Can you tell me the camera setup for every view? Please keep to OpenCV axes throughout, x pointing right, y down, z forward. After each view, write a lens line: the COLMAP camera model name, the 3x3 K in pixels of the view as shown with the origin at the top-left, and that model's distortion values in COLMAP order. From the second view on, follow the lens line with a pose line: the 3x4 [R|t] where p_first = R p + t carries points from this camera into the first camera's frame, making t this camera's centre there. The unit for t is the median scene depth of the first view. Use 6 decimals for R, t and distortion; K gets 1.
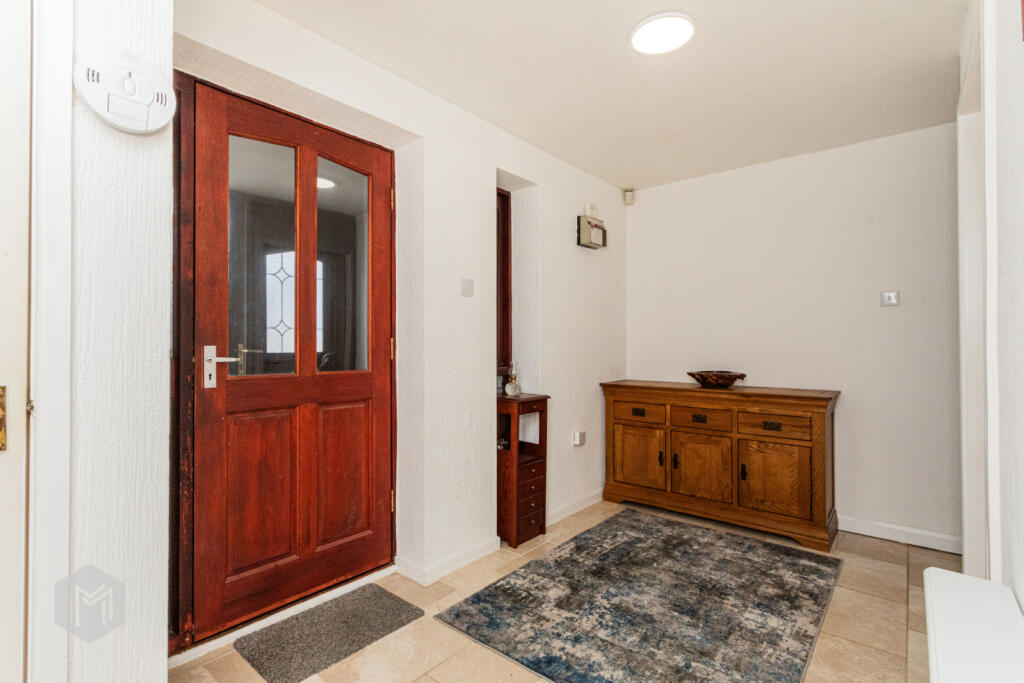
lens RADIAL K [[487.5, 0, 512.0], [0, 487.5, 341.5], [0, 0, 1]] dist [0.001906, 0.000223]
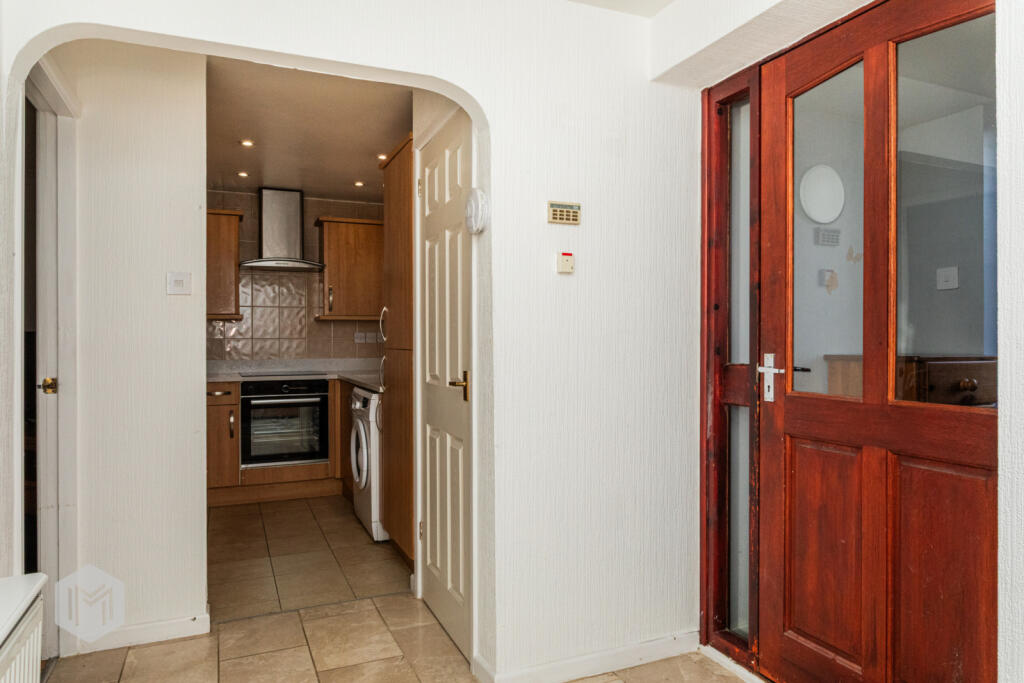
lens RADIAL K [[691.0, 0, 512.0], [0, 691.0, 341.5], [0, 0, 1]] dist [-0.001539, 0.001012]
pose [[-0.464899, 0.006034, -0.885343, 0.658010], [0.007109, 0.999970, 0.003083, -0.019554], [0.885335, -0.004861, -0.464928, 1.080258]]
